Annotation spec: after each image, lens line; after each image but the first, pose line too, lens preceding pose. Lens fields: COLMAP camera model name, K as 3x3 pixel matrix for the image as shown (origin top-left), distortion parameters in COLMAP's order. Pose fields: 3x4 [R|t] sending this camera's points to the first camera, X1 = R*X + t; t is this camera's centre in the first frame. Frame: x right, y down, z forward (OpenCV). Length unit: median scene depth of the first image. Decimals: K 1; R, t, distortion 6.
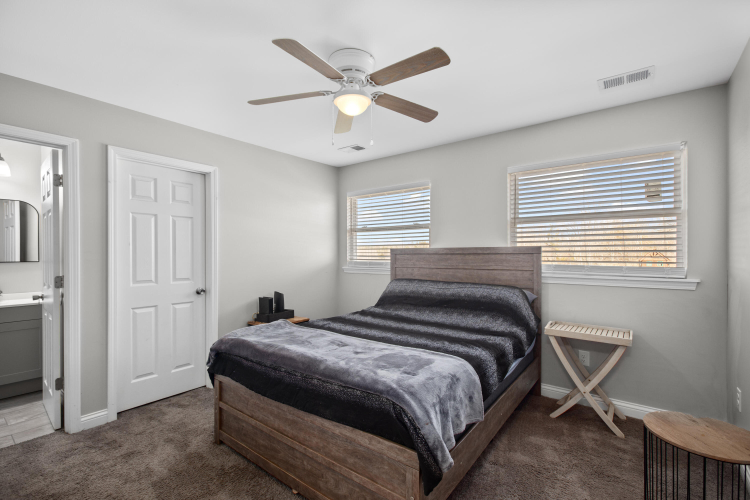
lens RADIAL K [[341.5, 0, 375.0], [0, 341.5, 250.0], [0, 0, 1]] dist [0.000386, 0.000279]
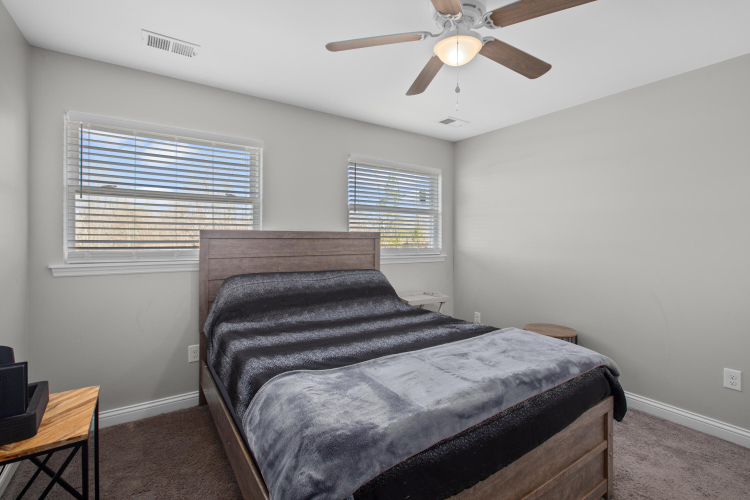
lens RADIAL K [[341.5, 0, 375.0], [0, 341.5, 250.0], [0, 0, 1]] dist [0.000386, 0.000279]
pose [[0.313892, -0.029960, 0.948986, -0.545166], [-0.017874, 0.999138, 0.037456, 0.005009], [-0.949291, -0.028719, 0.313086, 0.593885]]
